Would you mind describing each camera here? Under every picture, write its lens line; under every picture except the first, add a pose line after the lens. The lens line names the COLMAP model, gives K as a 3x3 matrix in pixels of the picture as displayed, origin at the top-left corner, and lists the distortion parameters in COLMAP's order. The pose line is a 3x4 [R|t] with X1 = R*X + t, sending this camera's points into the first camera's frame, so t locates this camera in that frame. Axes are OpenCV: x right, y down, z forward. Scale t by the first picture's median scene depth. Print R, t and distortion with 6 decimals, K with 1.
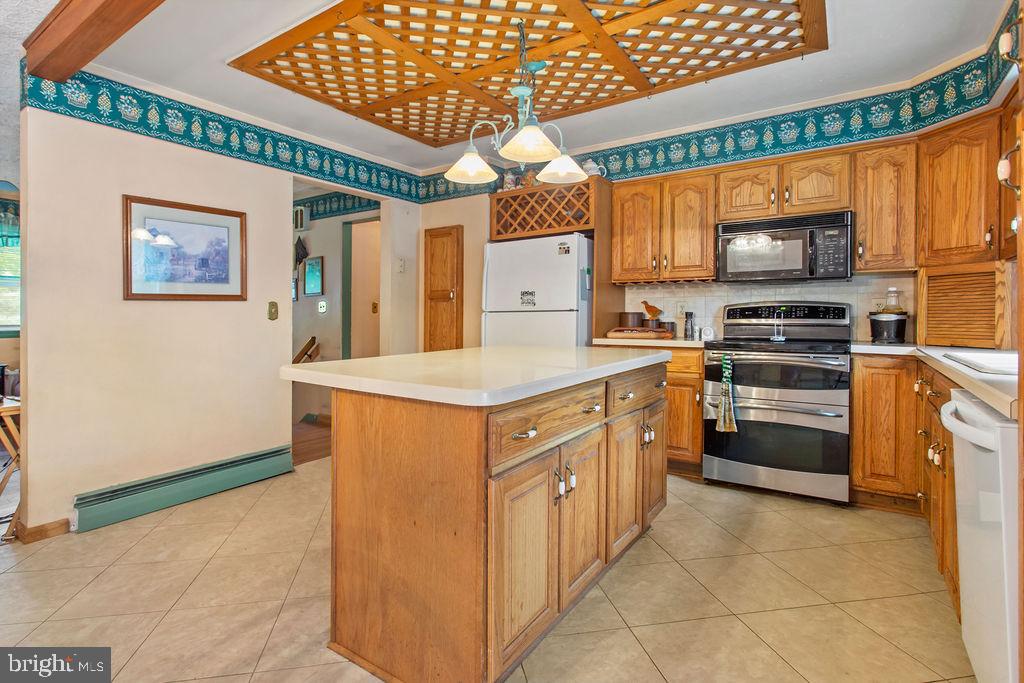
lens RADIAL K [[498.3, 0, 501.7], [0, 498.3, 325.2], [0, 0, 1]] dist [0.006647, 0.000863]
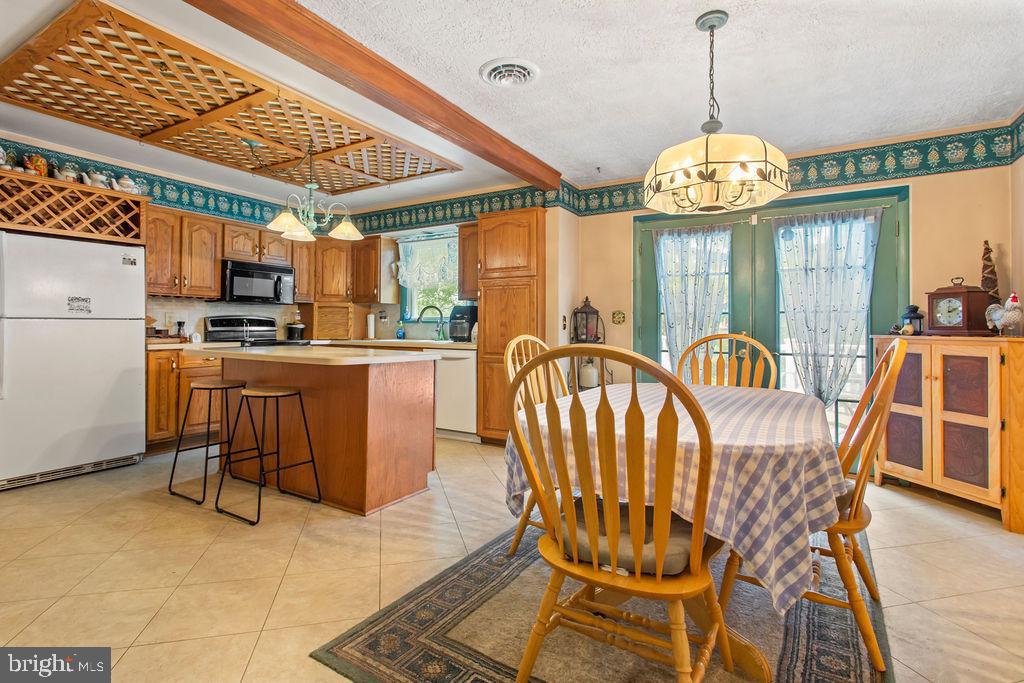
lens RADIAL K [[498.3, 0, 501.8], [0, 498.3, 323.6], [0, 0, 1]] dist [0.006647, 0.000863]
pose [[-0.051187, 0.005868, 0.998672, -1.014492], [0.010014, 0.999935, -0.005362, -0.006828], [-0.998639, 0.009726, -0.051242, 0.292072]]
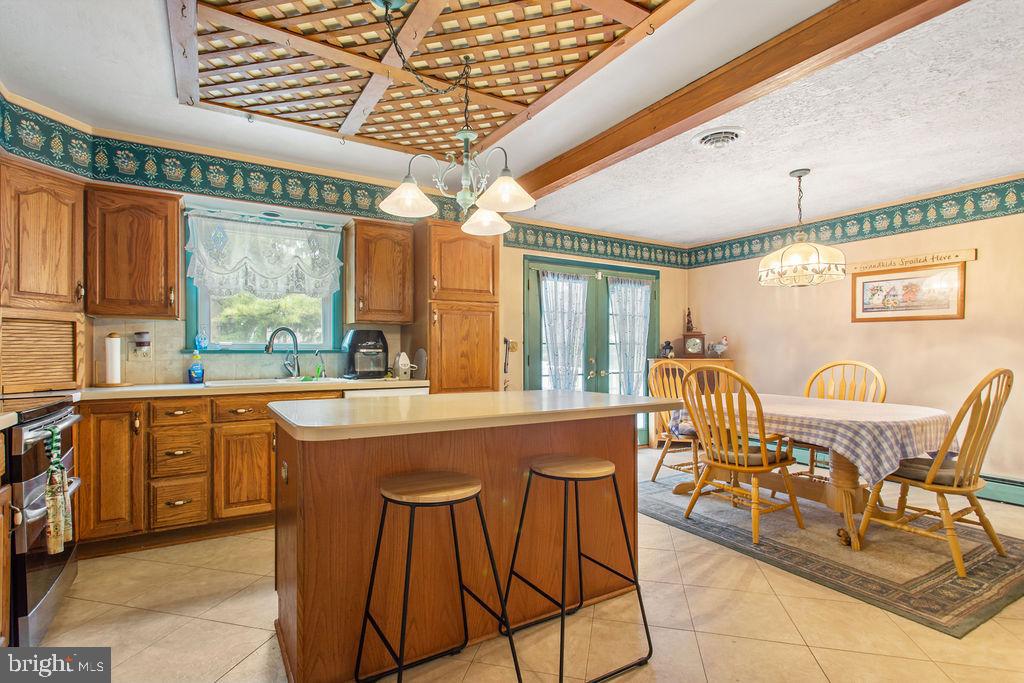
lens RADIAL K [[498.3, 0, 506.3], [0, 498.3, 350.8], [0, 0, 1]] dist [0.006647, 0.000863]
pose [[-0.913705, 0.005031, 0.406348, -0.272904], [0.010625, 0.999877, 0.011511, -0.031668], [-0.406240, 0.014835, -0.913646, 1.195491]]
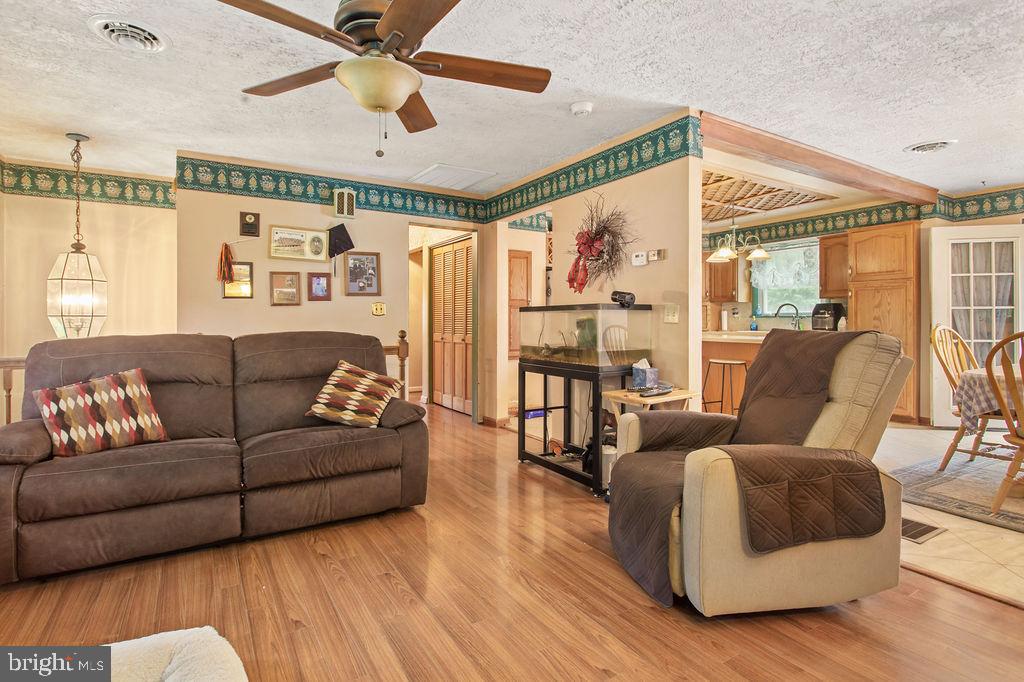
lens RADIAL K [[498.3, 0, 501.0], [0, 498.3, 316.9], [0, 0, 1]] dist [0.006647, 0.000863]
pose [[0.417697, 0.007291, 0.908557, -1.650603], [0.011979, 0.999837, -0.013531, -0.008896], [-0.908508, 0.016536, 0.417541, 0.635246]]
